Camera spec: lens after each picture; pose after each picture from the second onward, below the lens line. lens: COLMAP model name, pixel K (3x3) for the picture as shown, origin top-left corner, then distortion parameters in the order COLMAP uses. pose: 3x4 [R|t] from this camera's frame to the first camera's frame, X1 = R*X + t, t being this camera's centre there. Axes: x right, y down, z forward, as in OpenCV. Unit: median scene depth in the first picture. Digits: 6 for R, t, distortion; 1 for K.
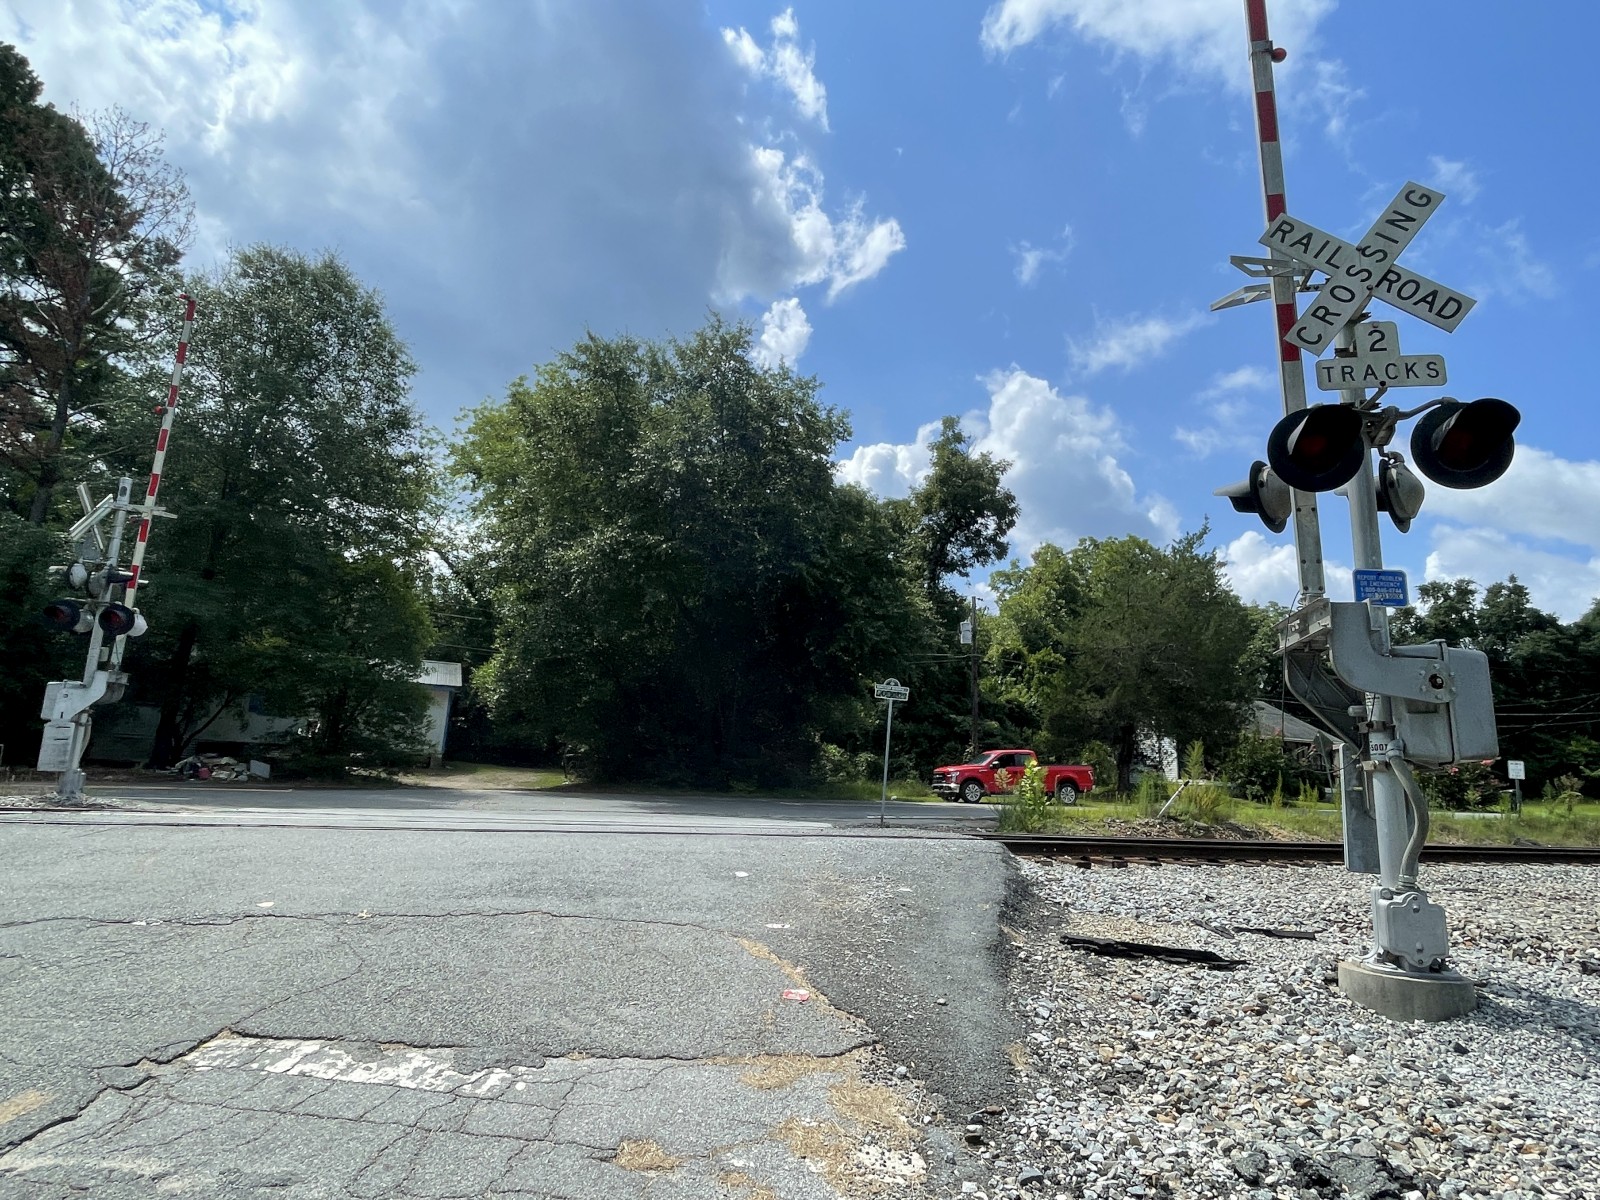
lens RADIAL K [[889.4, 0, 806.7], [0, 889.4, 596.7], [0, 0, 1]] dist [0.001831, -0.000252]
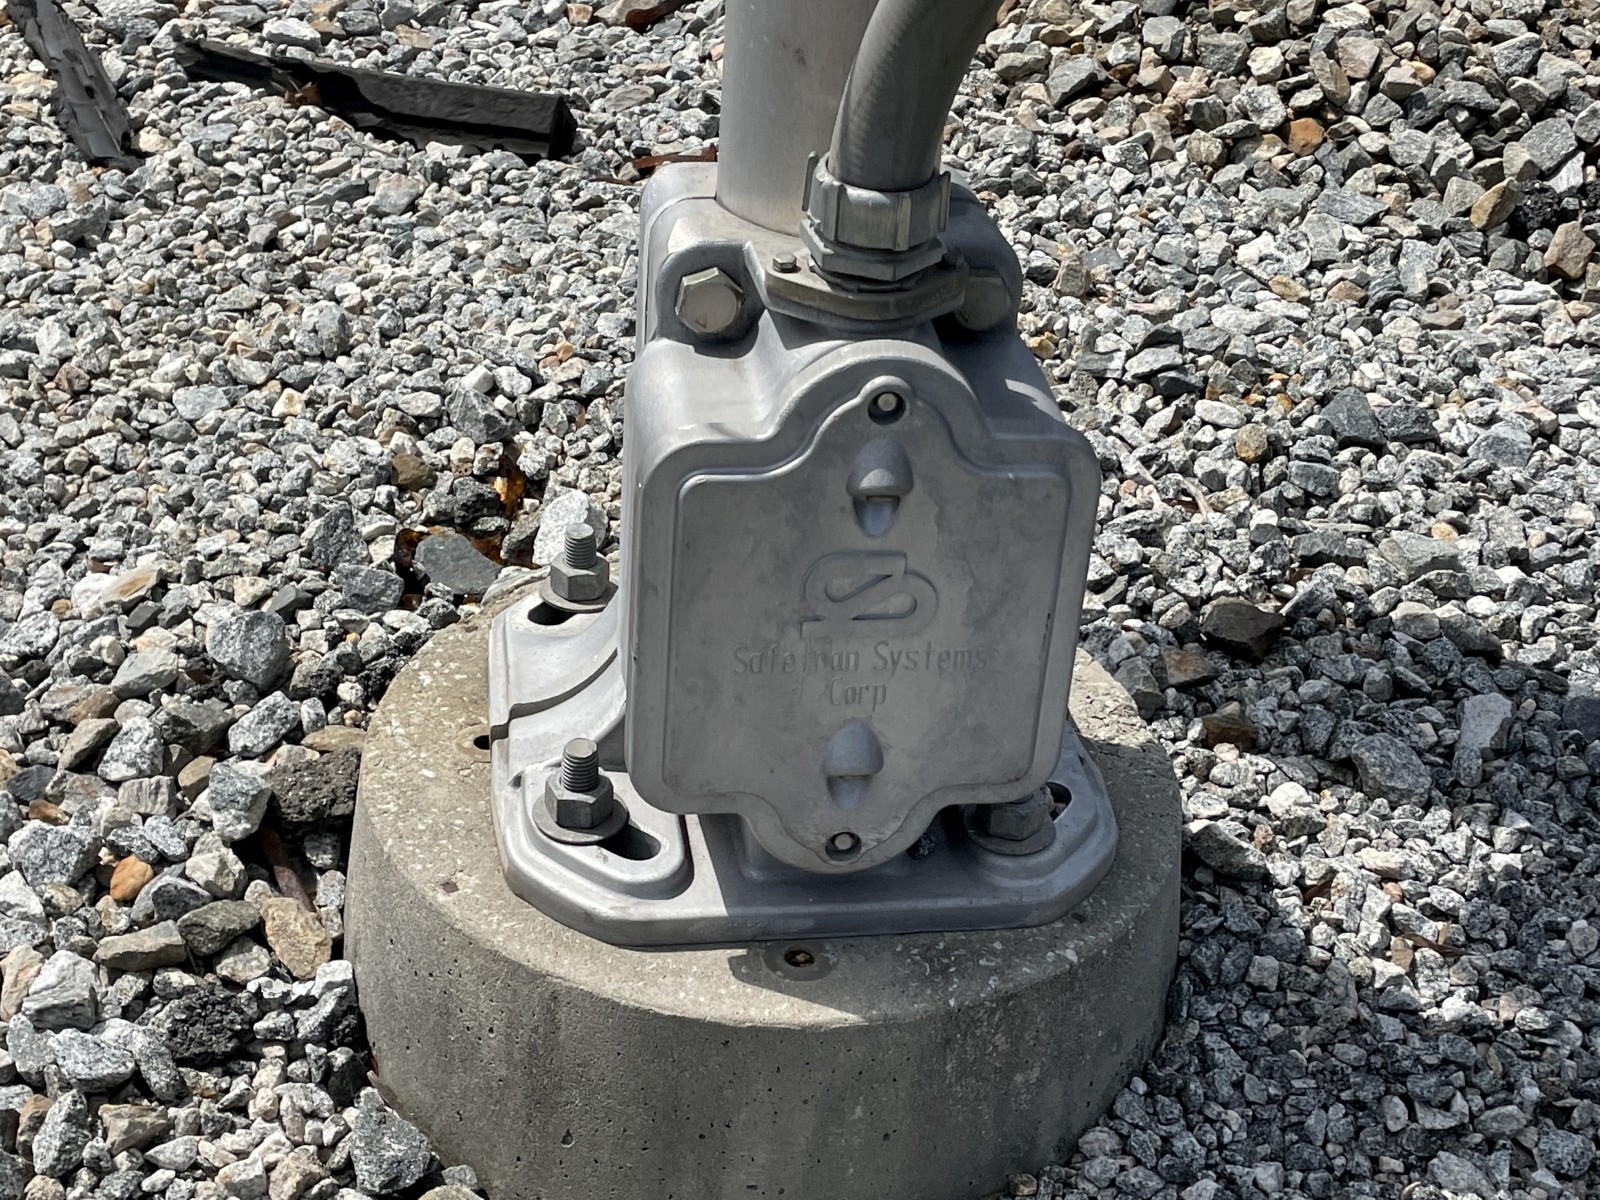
lens RADIAL K [[2367.7, 0, 800.0], [0, 2367.7, 600.0], [0, 0, 1]] dist [0.014334, 0.040491]
pose [[0.930495, -0.196297, 0.309268, 0.112625], [-0.087060, 0.701588, 0.707245, 0.029271], [-0.355809, -0.685013, 0.635734, 0.155966]]
